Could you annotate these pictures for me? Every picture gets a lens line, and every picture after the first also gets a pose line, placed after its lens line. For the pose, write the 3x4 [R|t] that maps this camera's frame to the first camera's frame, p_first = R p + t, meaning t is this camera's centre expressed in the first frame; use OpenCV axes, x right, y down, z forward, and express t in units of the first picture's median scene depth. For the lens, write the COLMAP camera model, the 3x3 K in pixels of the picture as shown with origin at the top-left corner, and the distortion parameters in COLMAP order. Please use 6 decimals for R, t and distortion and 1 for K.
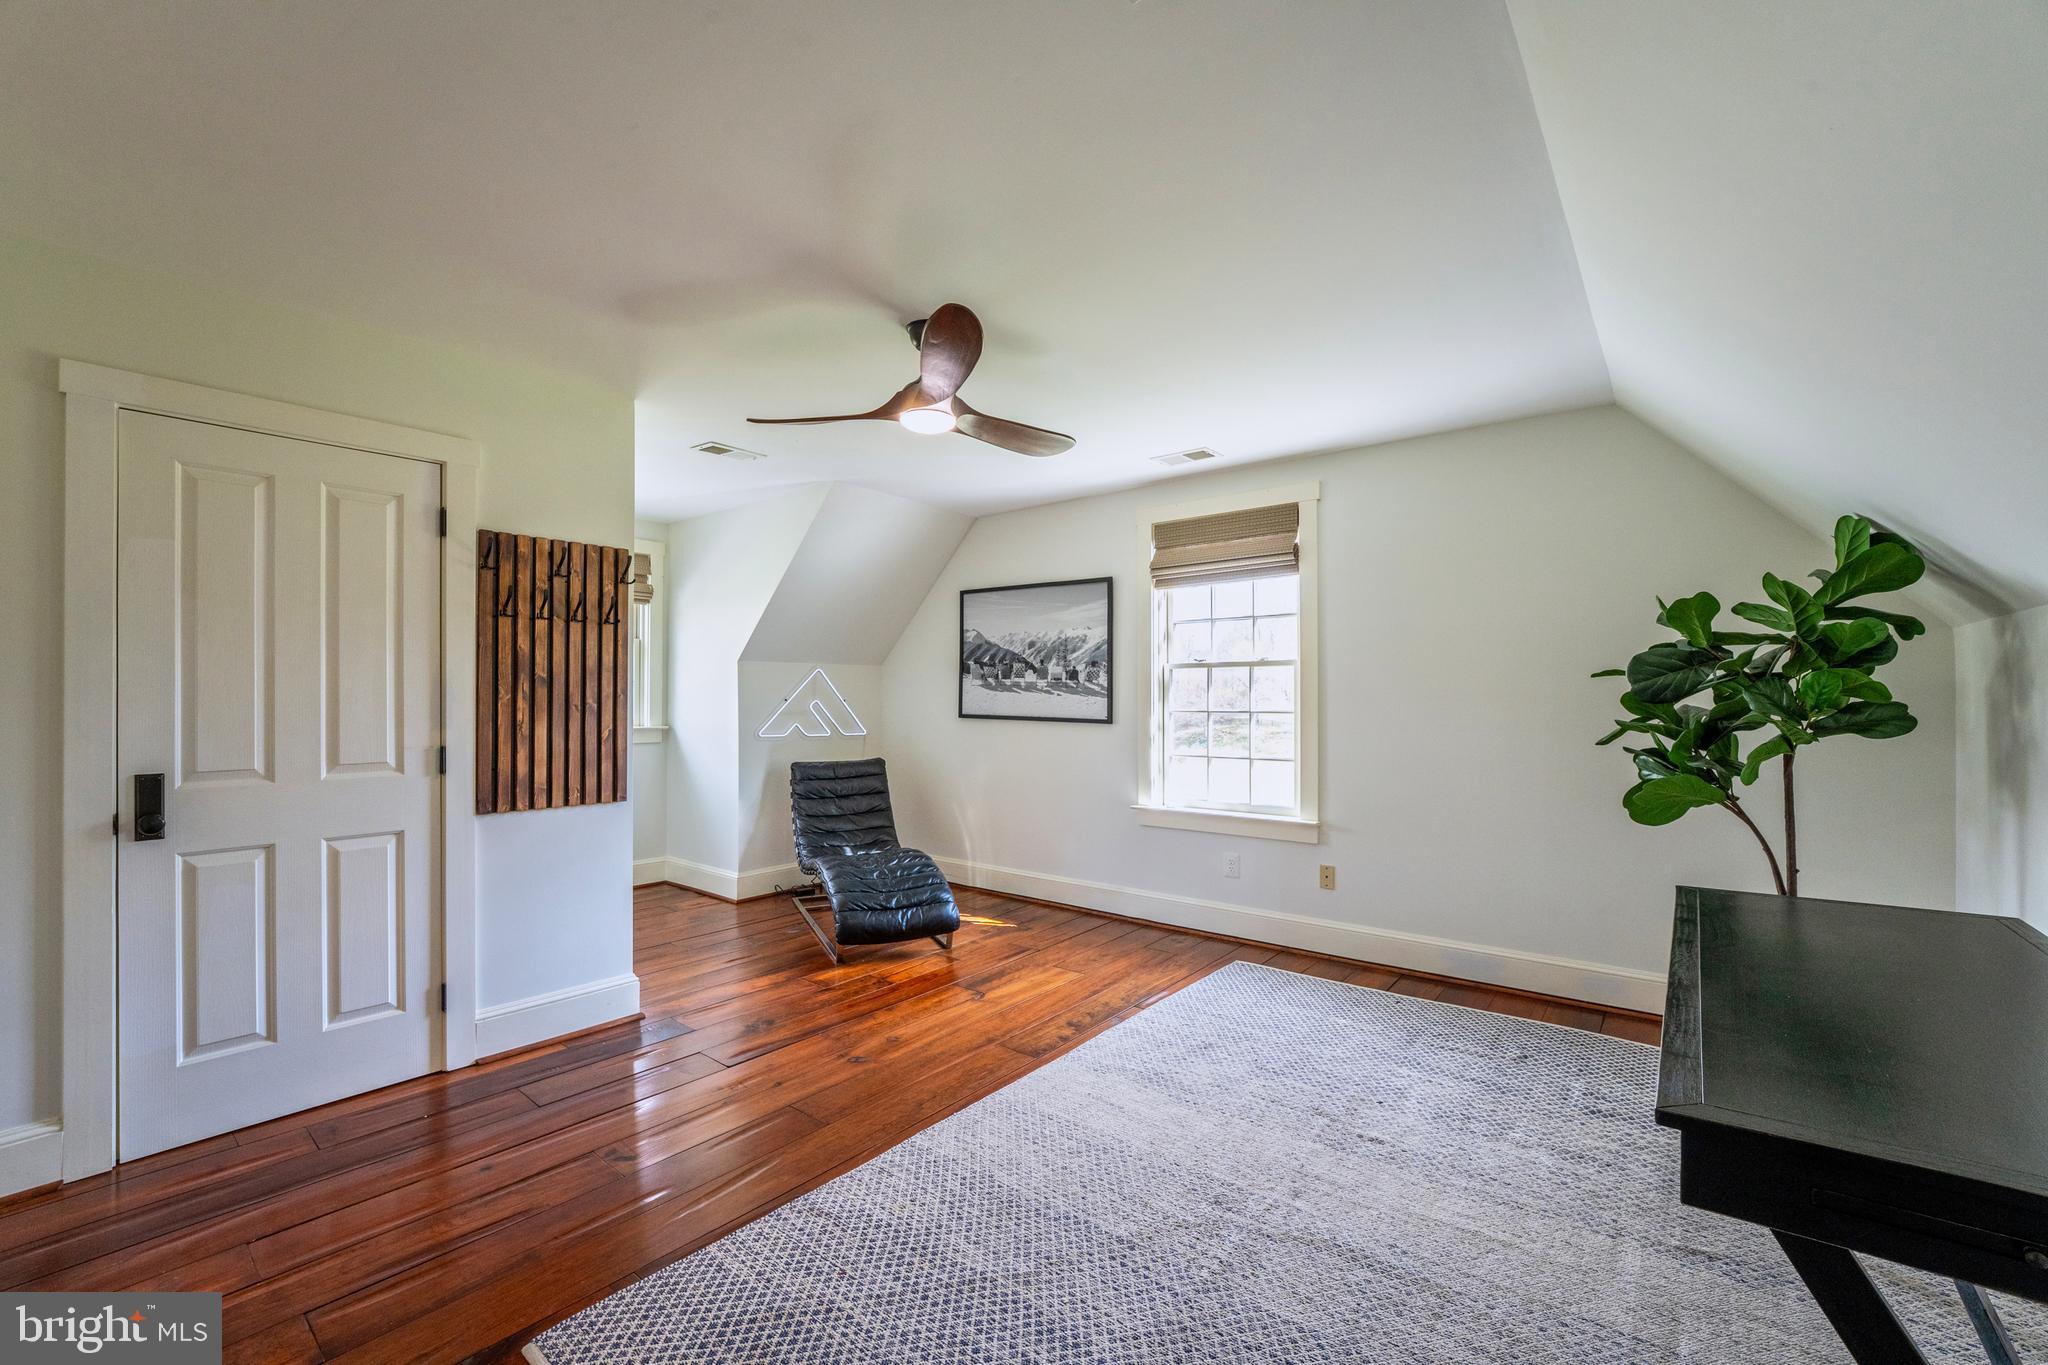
lens RADIAL K [[838.6, 0, 1005.5], [0, 838.6, 691.2], [0, 0, 1]] dist [-0.017513, -0.000149]
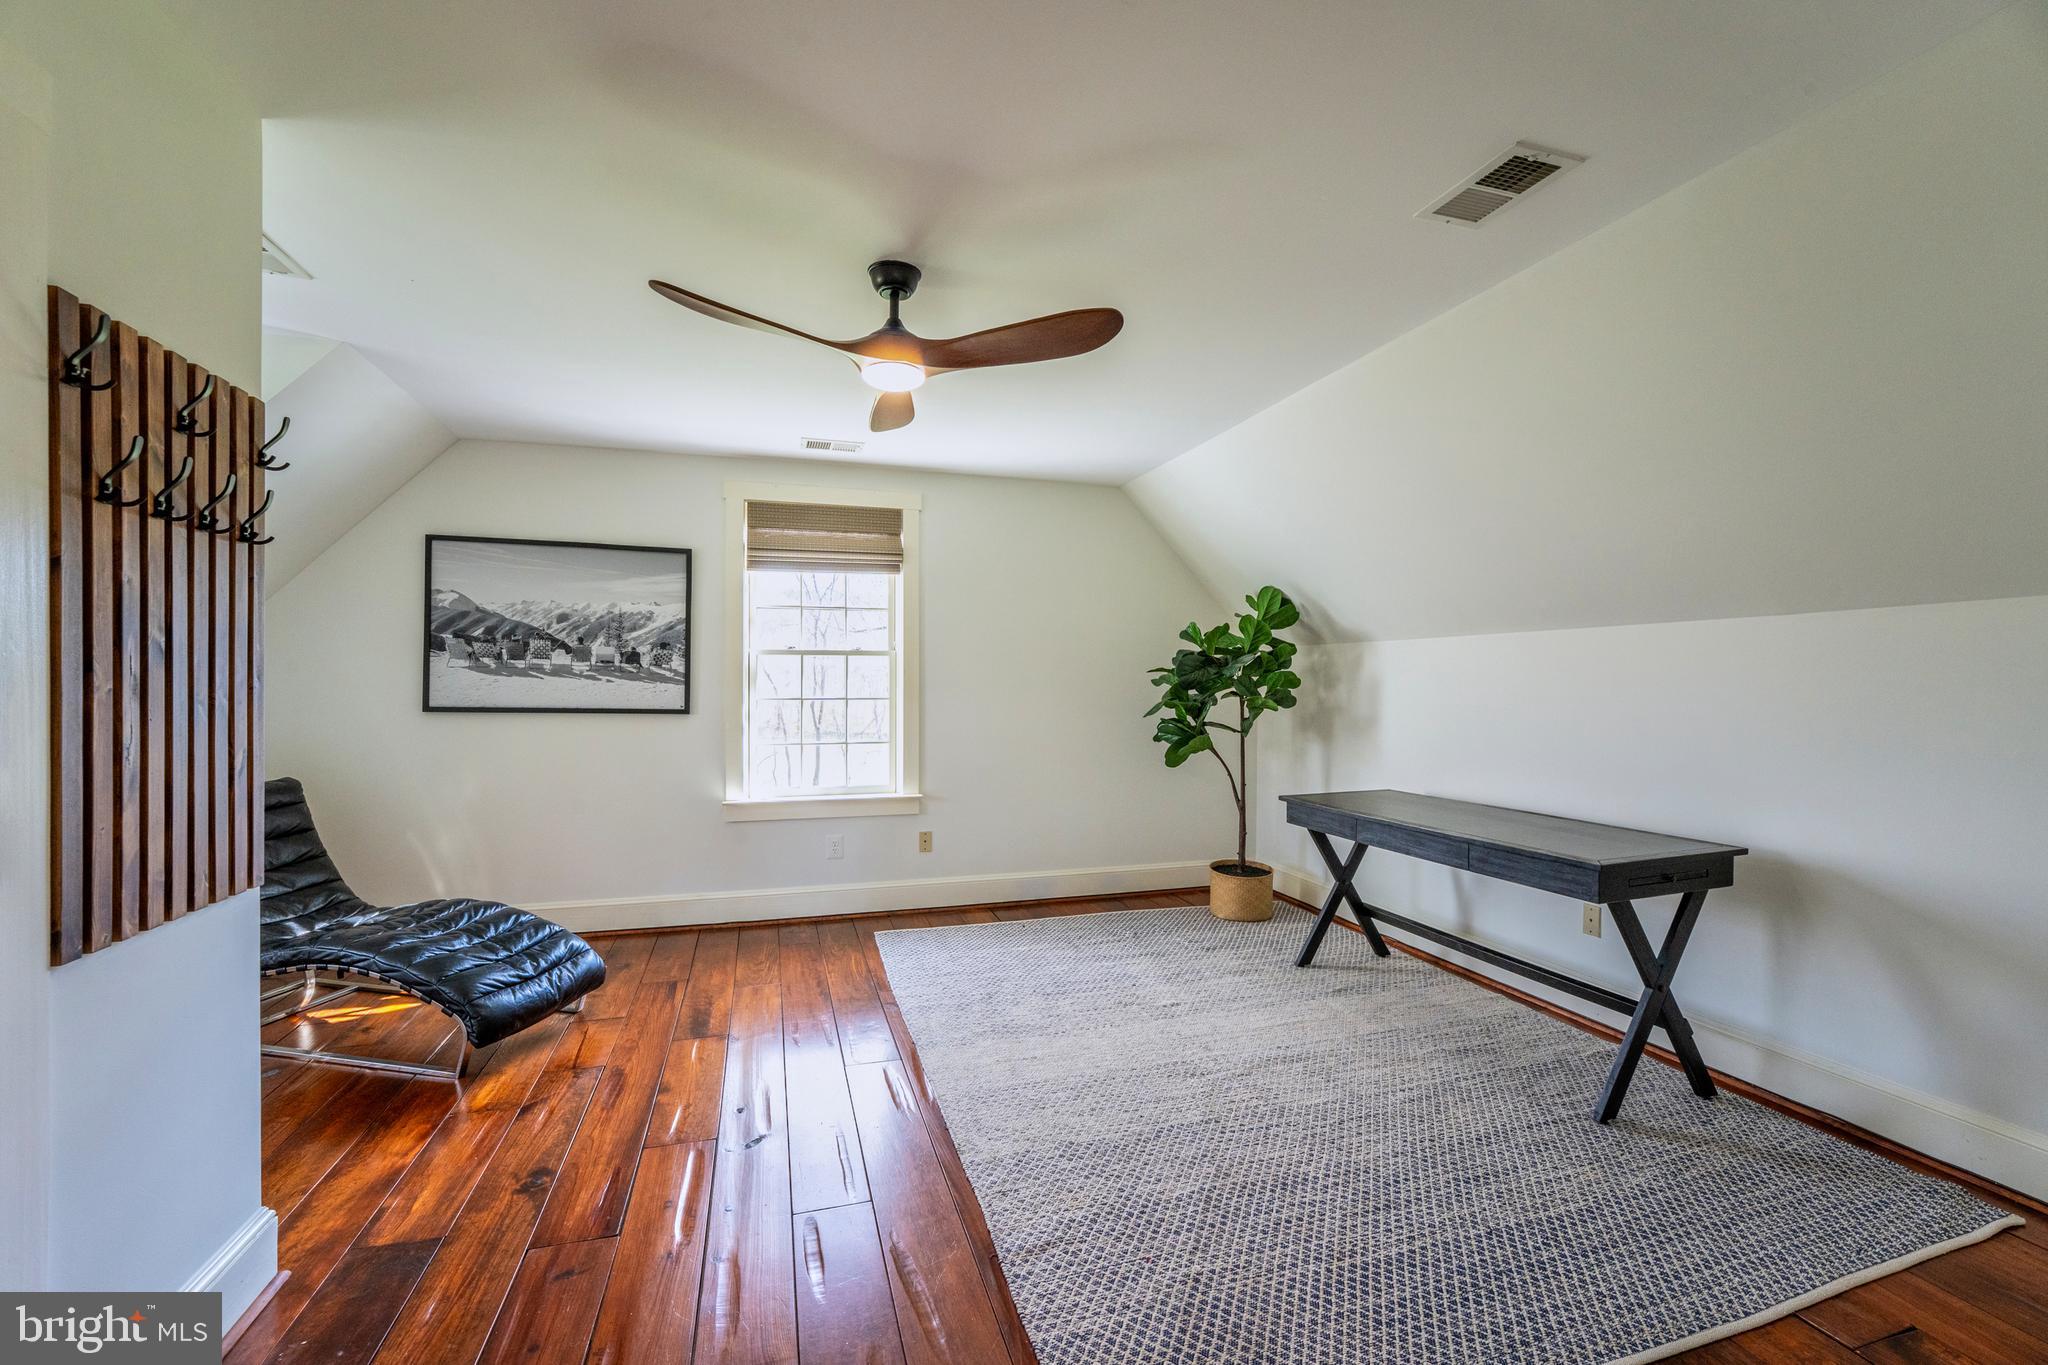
lens RADIAL K [[838.6, 0, 1012.1], [0, 838.6, 684.9], [0, 0, 1]] dist [-0.017513, -0.000149]
pose [[0.557245, 0.000984, 0.830348, -0.431599], [-0.009682, 0.999939, 0.005313, -0.000073], [-0.830292, -0.011001, 0.557220, 0.223755]]
